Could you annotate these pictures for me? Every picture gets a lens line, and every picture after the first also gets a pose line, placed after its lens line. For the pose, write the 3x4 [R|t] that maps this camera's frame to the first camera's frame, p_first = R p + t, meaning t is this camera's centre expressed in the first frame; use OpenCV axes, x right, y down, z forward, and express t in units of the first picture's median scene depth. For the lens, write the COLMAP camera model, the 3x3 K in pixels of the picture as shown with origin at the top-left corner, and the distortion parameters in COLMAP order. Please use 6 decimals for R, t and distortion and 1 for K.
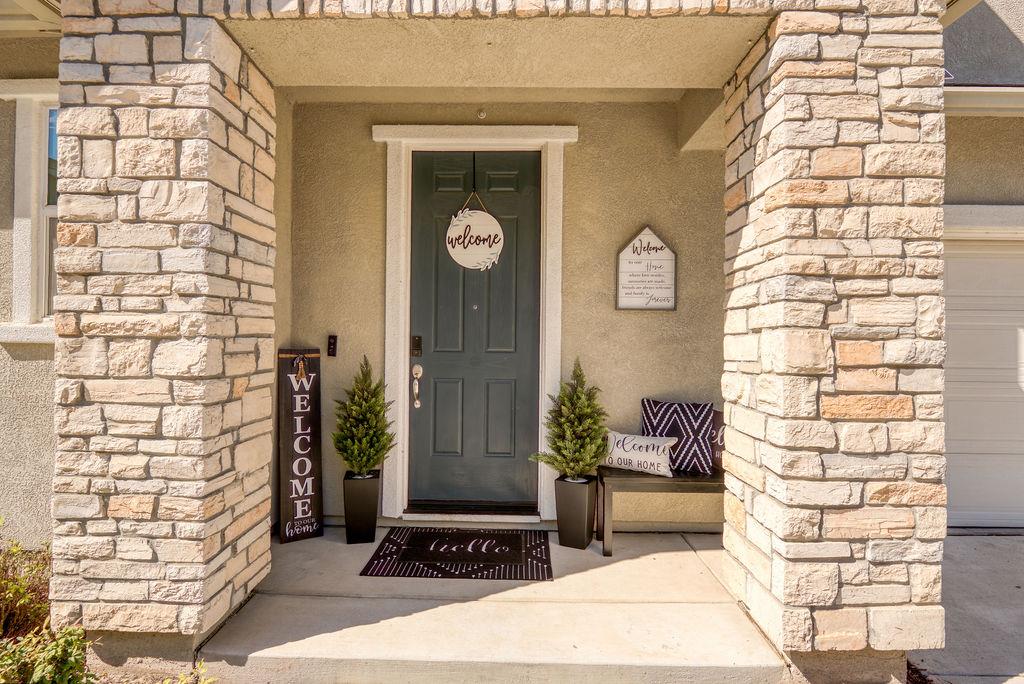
lens RADIAL K [[530.9, 0, 504.8], [0, 530.9, 336.2], [0, 0, 1]] dist [-0.001288, -0.001761]
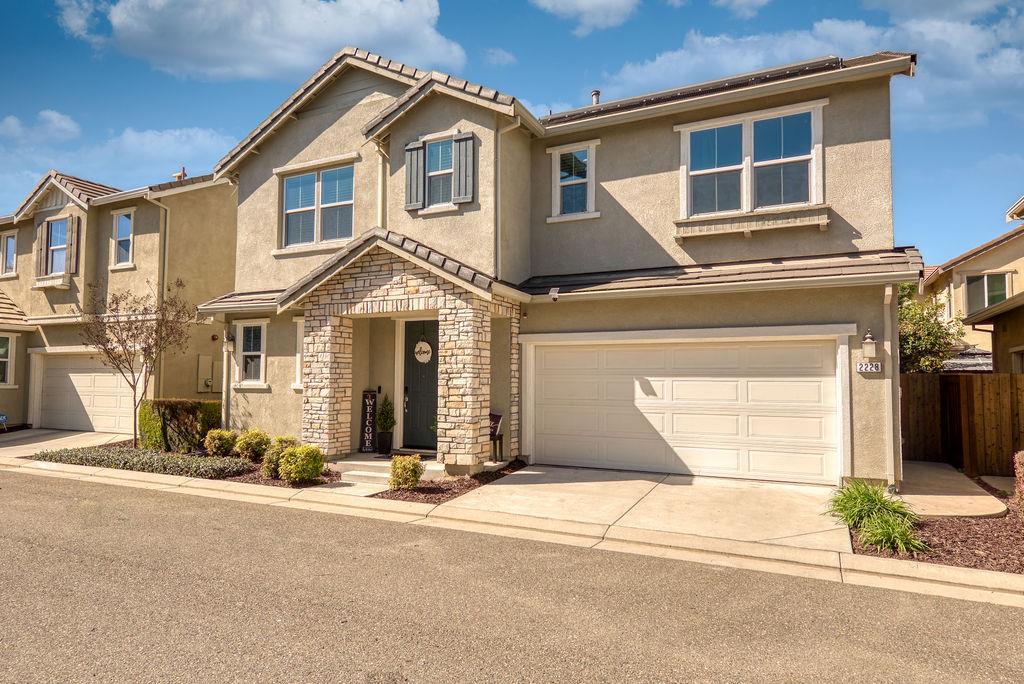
lens RADIAL K [[667.6, 0, 509.7], [0, 667.6, 342.2], [0, 0, 1]] dist [-0.000762, -0.002632]
pose [[0.905511, -0.029808, -0.423274, 3.153965], [0.007256, 0.998471, -0.054793, -0.063136], [0.424260, 0.046544, 0.904343, -3.402412]]
